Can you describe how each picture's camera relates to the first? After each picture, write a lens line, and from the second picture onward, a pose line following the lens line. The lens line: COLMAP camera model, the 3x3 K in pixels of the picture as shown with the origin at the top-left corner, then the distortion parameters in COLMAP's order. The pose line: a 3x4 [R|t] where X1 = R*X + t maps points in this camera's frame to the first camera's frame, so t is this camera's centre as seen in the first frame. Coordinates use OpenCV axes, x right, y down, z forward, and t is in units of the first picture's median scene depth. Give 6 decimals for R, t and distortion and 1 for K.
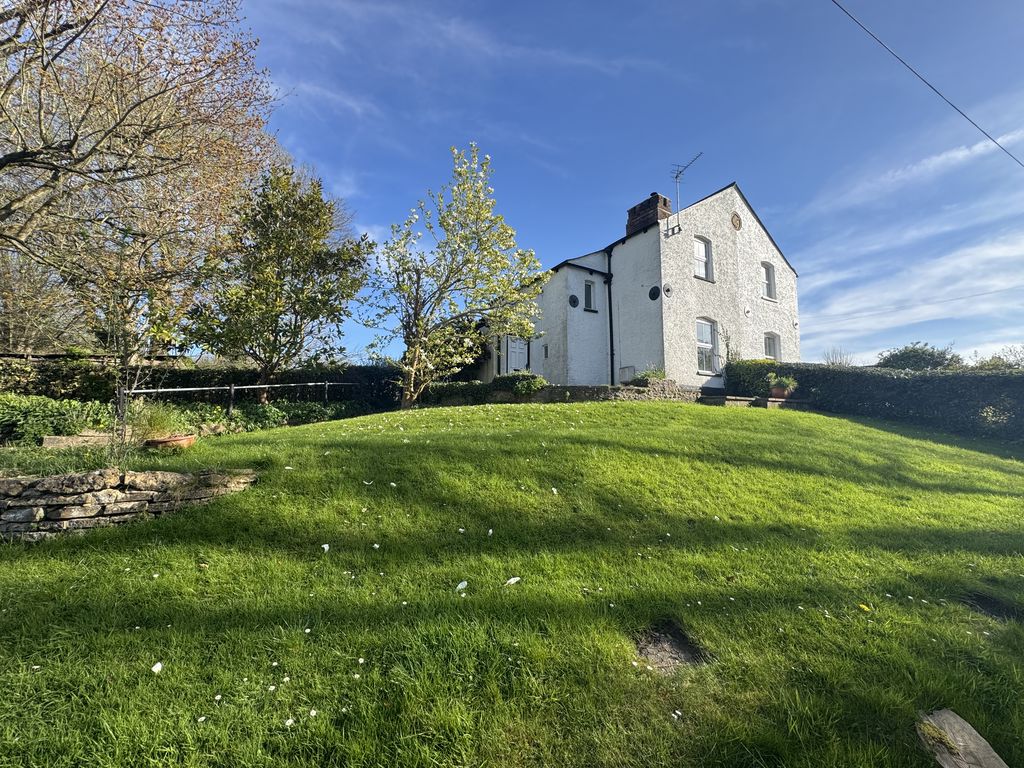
lens RADIAL K [[412.4, 0, 512.0], [0, 412.4, 384.0], [0, 0, 1]] dist [0.000285, 0.000125]
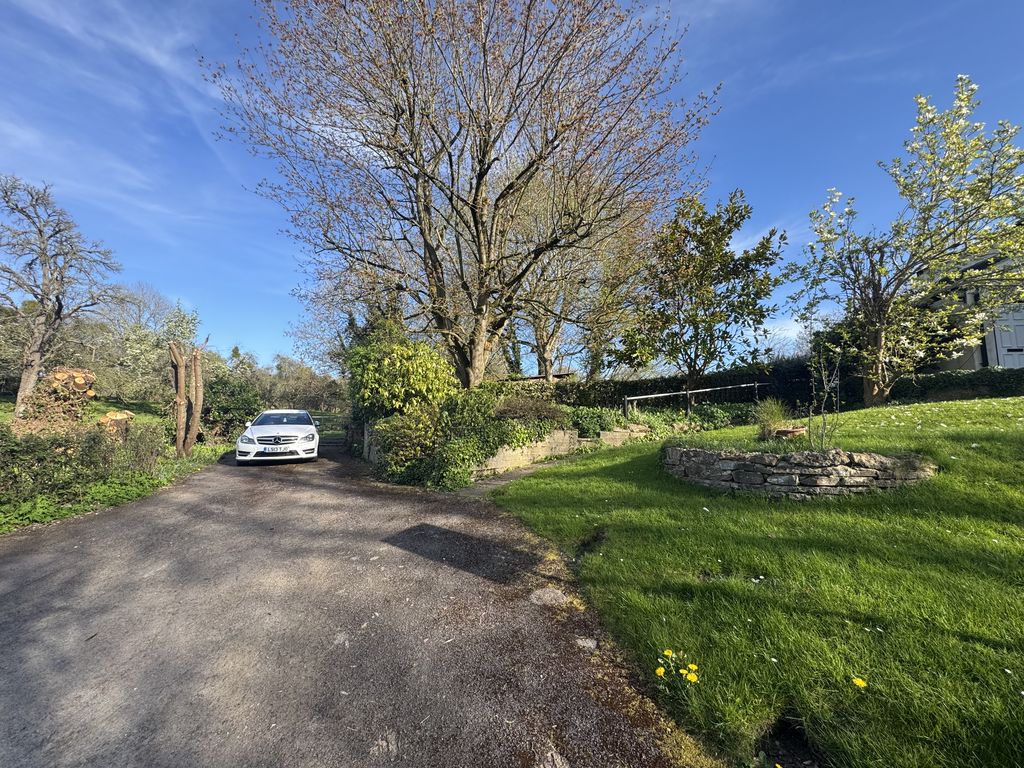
lens RADIAL K [[412.4, 0, 512.0], [0, 412.4, 384.0], [0, 0, 1]] dist [0.000285, 0.000125]
pose [[0.755444, -0.070691, -0.651389, -0.877349], [0.062269, 0.997409, -0.036027, -0.008833], [0.652248, -0.013345, 0.757888, -0.585607]]
